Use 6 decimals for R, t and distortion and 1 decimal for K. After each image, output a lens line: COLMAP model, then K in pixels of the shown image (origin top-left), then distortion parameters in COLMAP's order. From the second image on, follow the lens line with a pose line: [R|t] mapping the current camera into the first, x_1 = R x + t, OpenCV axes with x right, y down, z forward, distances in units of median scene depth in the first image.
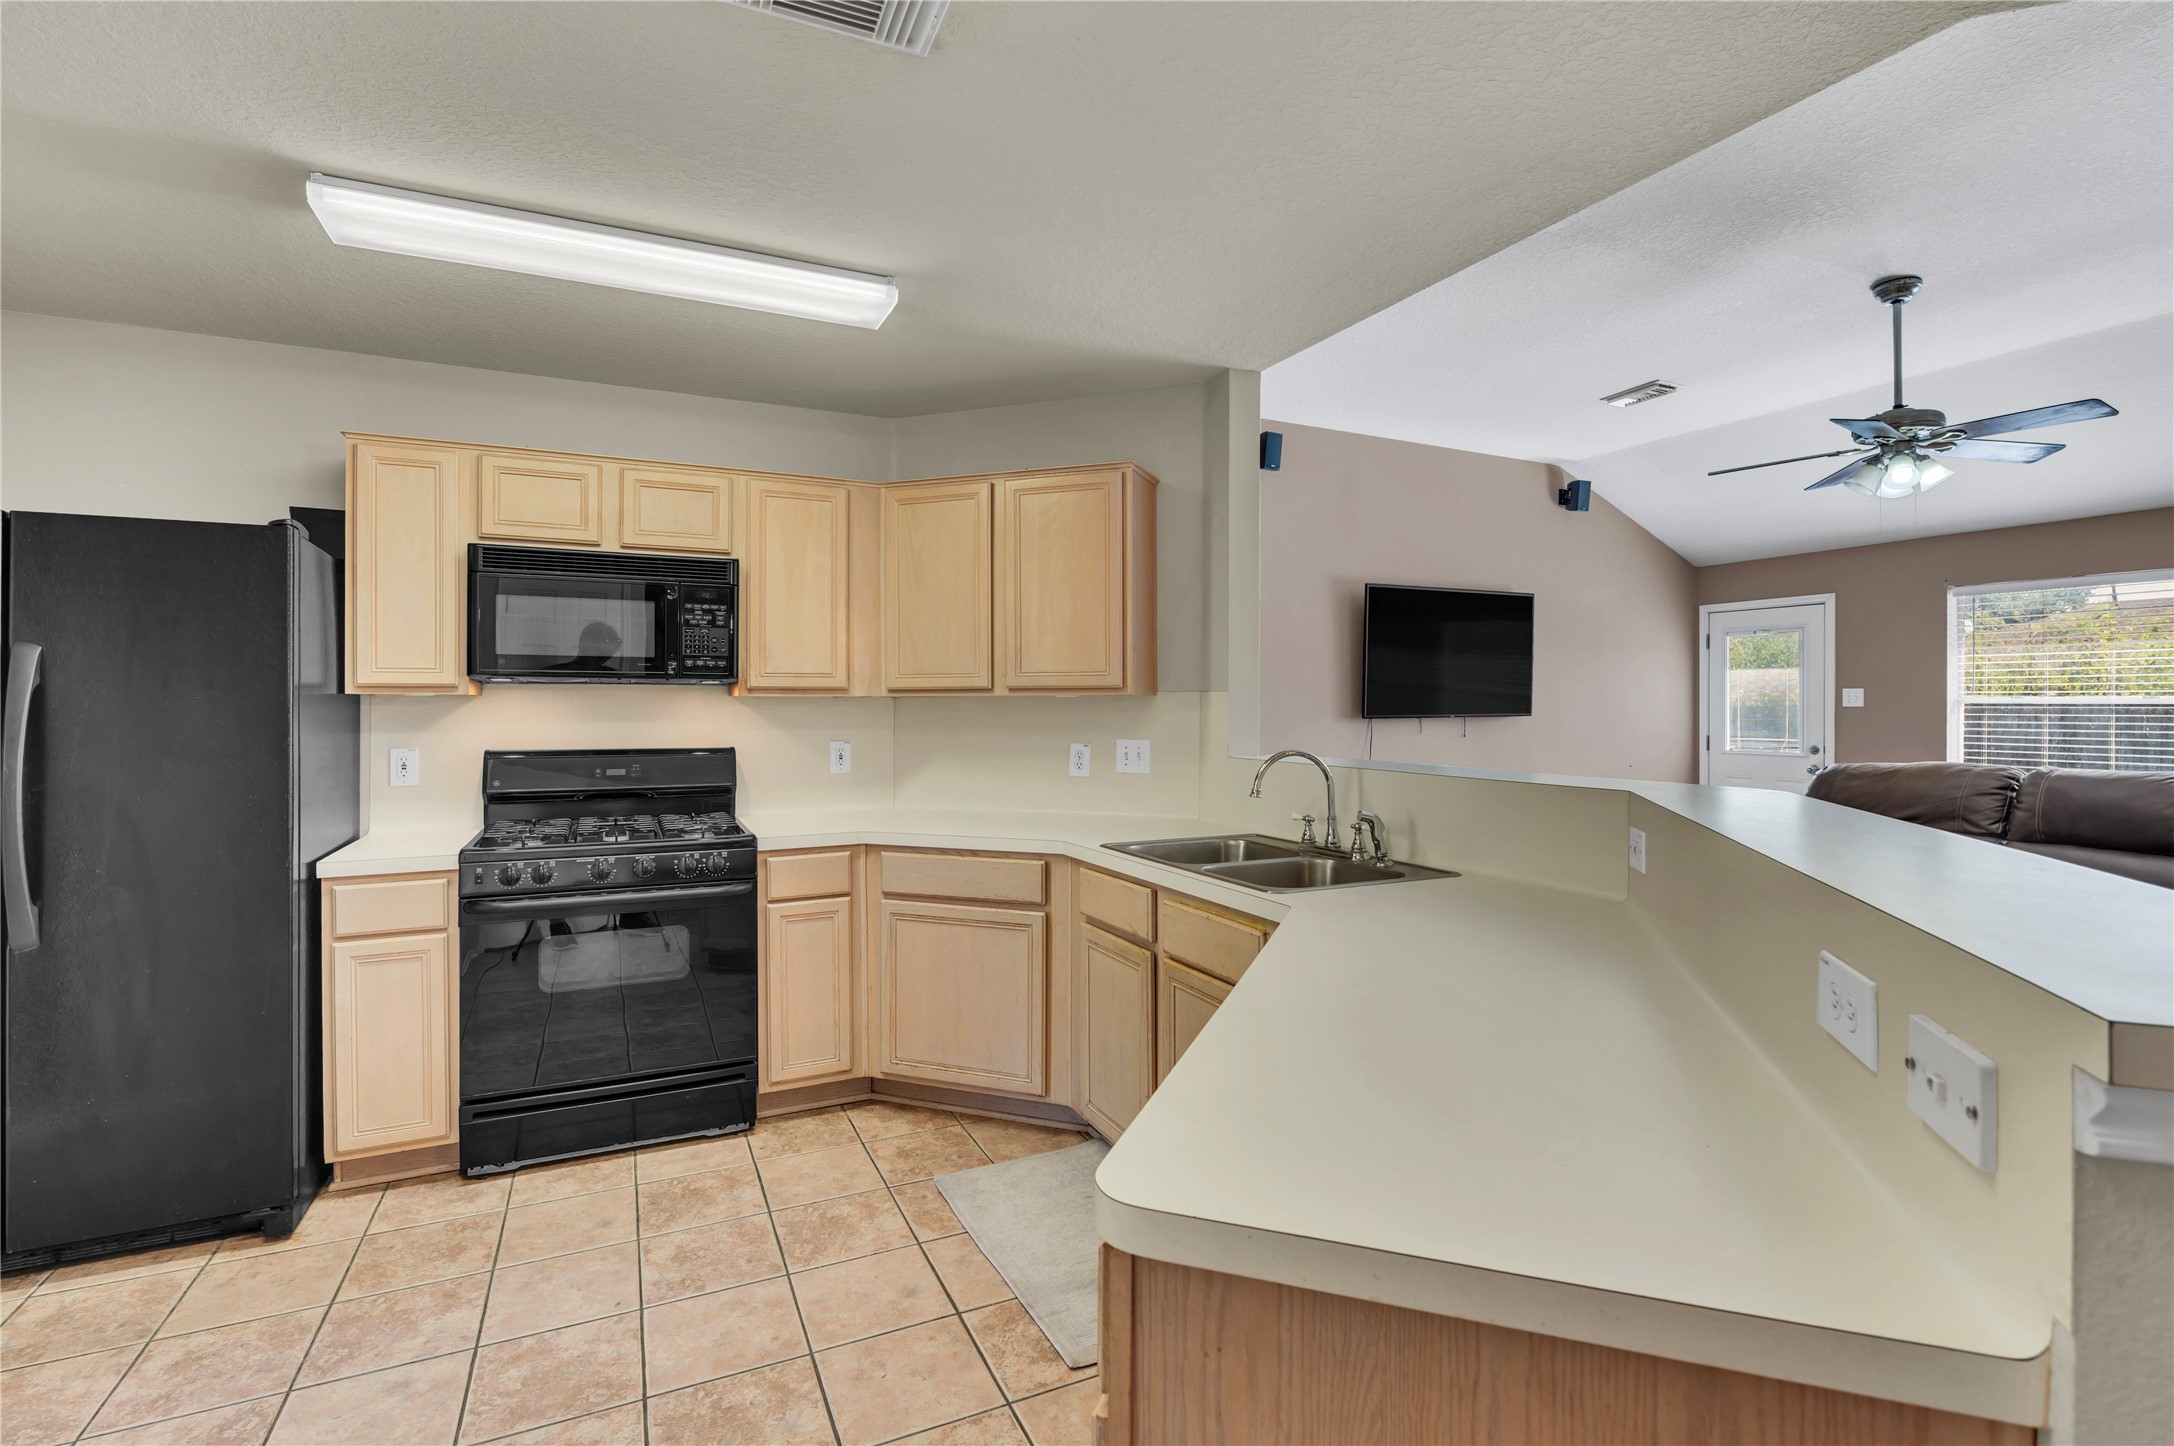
lens RADIAL K [[937.3, 0, 1090.5], [0, 937.3, 720.5], [0, 0, 1]] dist [-0.004499, 0.000152]
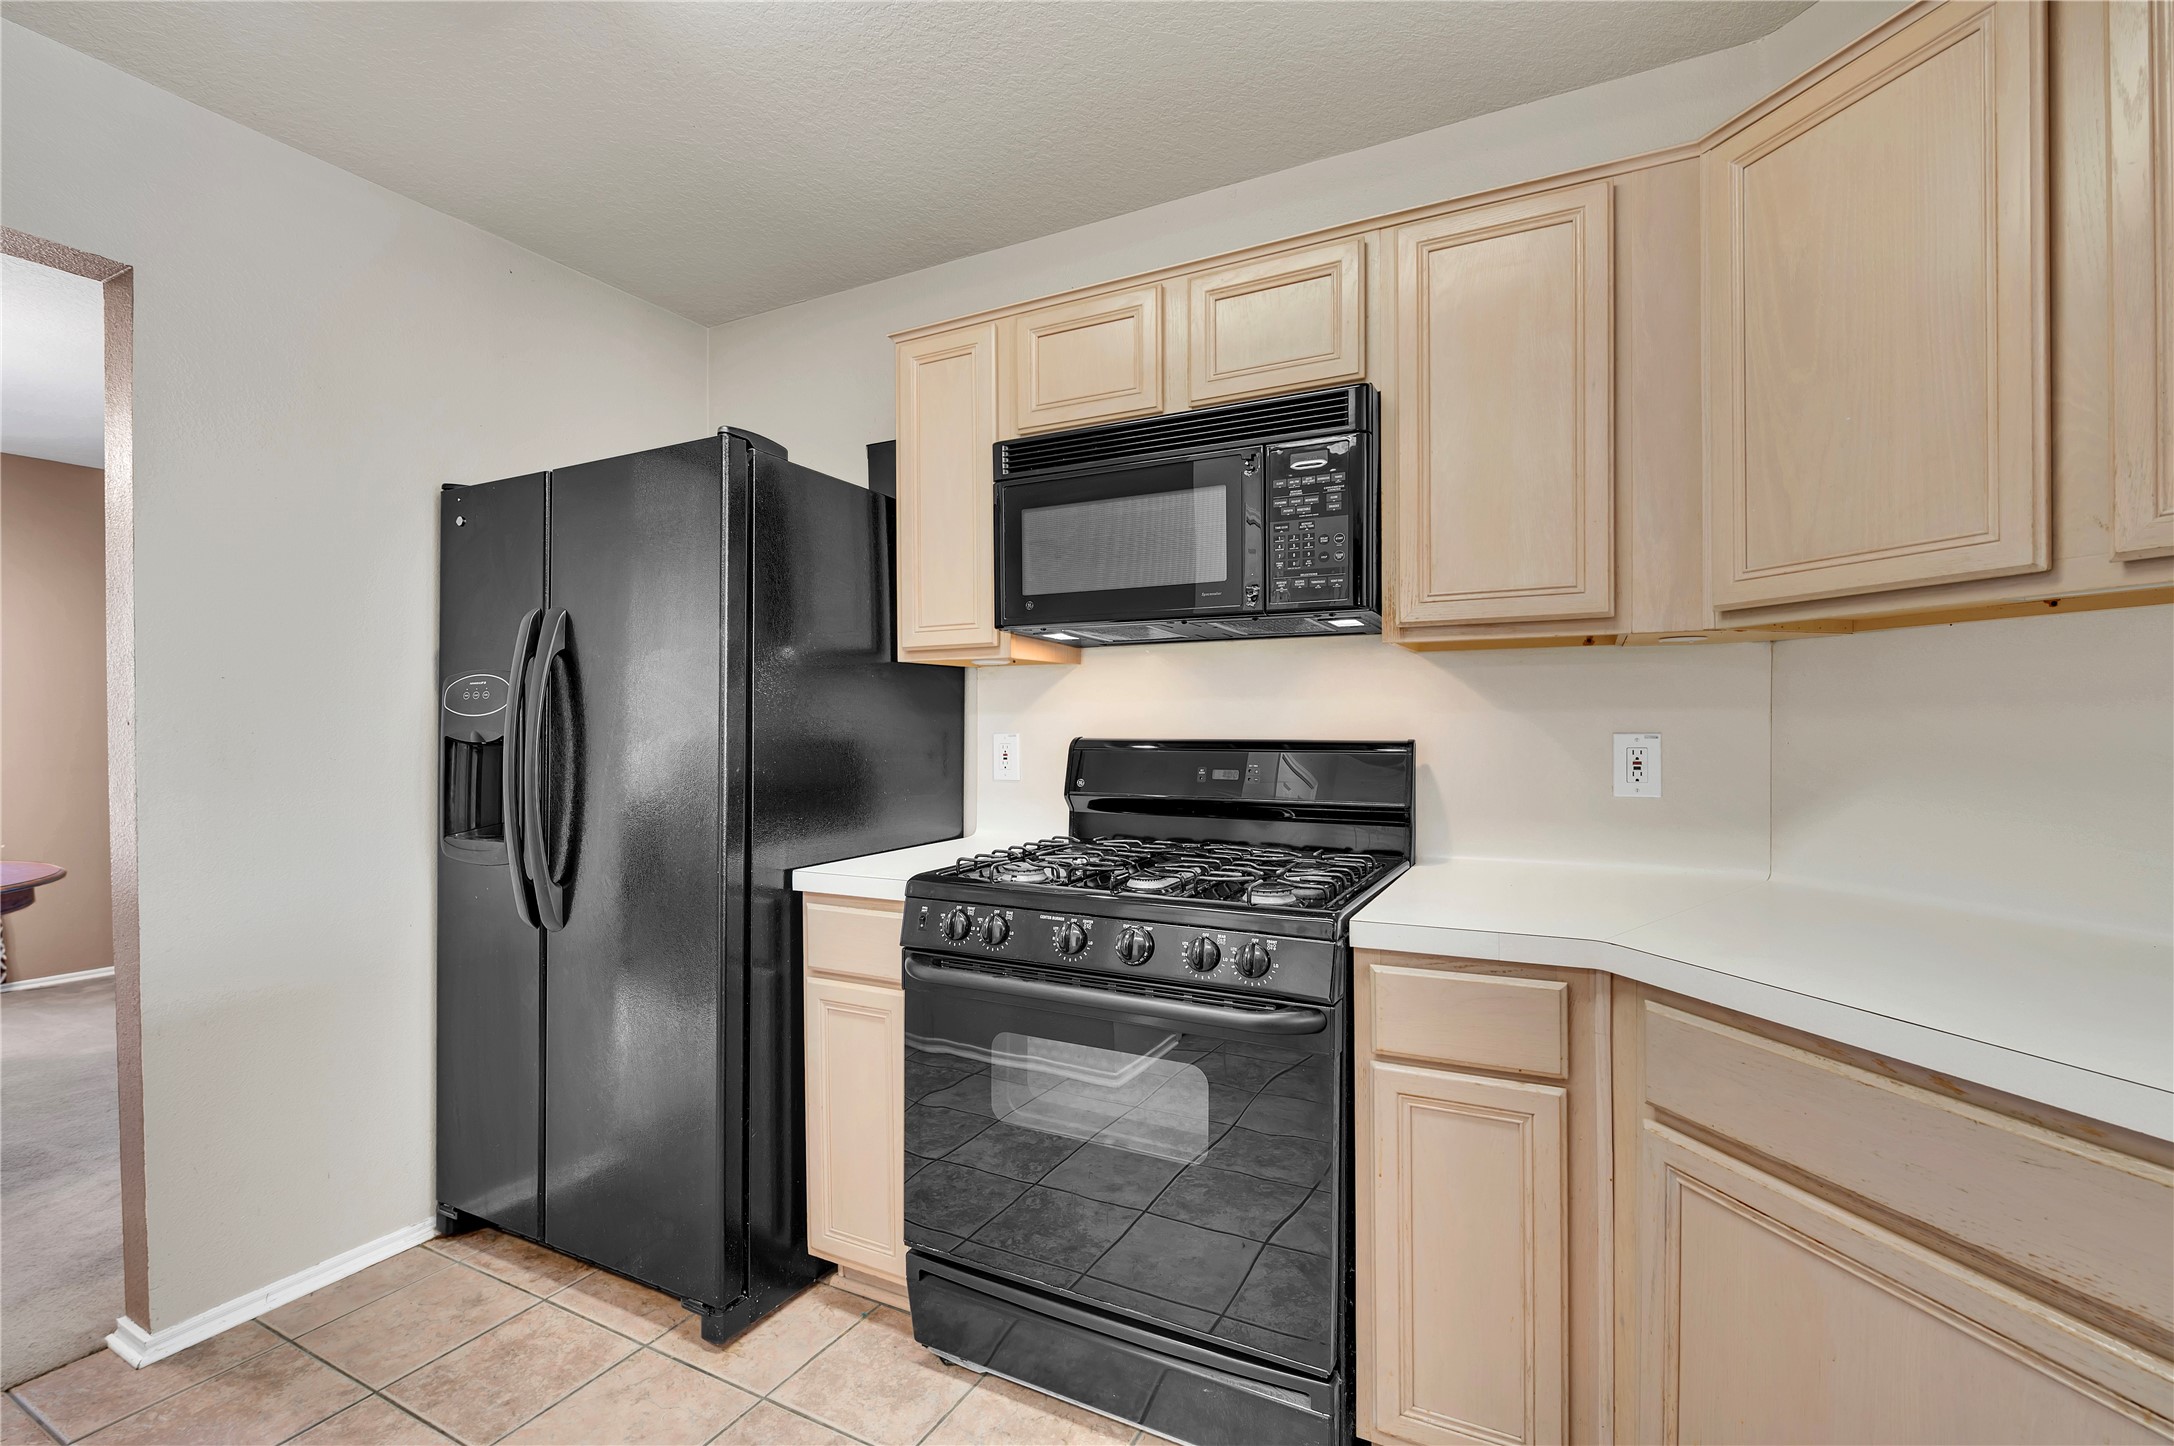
lens RADIAL K [[937.3, 0, 1090.4], [0, 937.3, 731.6], [0, 0, 1]] dist [-0.004499, 0.000152]
pose [[0.571541, 0.006364, -0.820549, -0.031621], [-0.001955, 0.999978, 0.006393, 0.022784], [0.820571, -0.002050, 0.571541, 0.580515]]
